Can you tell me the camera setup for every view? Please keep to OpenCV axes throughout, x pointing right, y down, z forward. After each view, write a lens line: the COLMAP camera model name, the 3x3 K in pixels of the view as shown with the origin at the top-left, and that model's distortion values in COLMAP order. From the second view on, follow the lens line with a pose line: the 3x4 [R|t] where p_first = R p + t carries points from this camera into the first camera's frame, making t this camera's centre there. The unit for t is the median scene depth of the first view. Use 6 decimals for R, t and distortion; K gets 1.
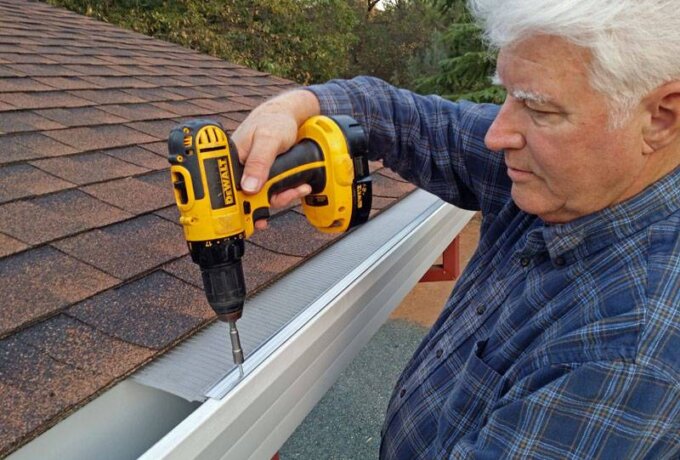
lens RADIAL K [[591.7, 0, 340.0], [0, 591.7, 230.0], [0, 0, 1]] dist [0.064322, -0.141350]
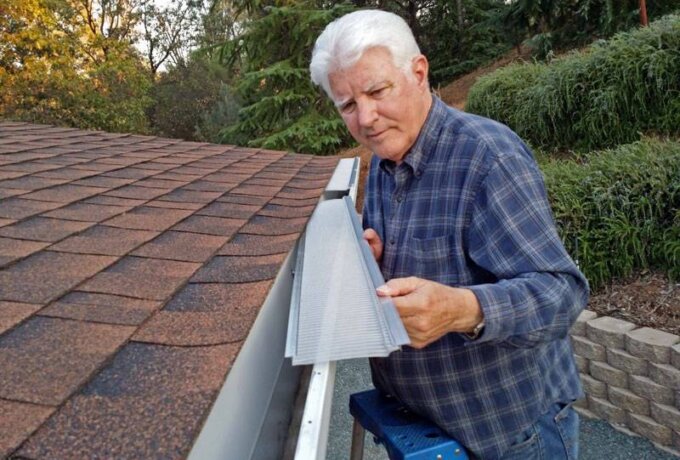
lens RADIAL K [[587.9, 0, 336.3], [0, 587.9, 229.5], [0, 0, 1]] dist [0.073677, -0.158308]
pose [[0.931935, -0.215569, 0.291595, -0.193064], [0.238089, 0.970263, -0.043638, 0.059557], [-0.273517, 0.110093, 0.955546, -0.152765]]
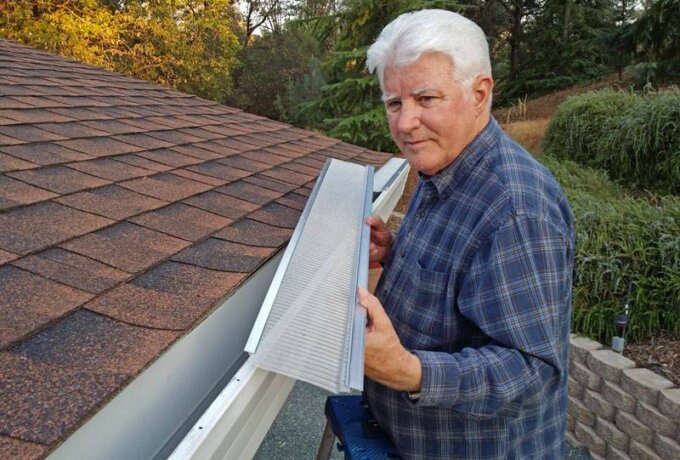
lens RADIAL K [[591.7, 0, 340.0], [0, 591.7, 230.0], [0, 0, 1]] dist [0.064322, -0.141350]
pose [[0.979939, -0.033635, 0.196437, -0.127378], [0.041166, 0.998561, -0.034379, 0.049396], [-0.194998, 0.041776, 0.979913, -0.172133]]
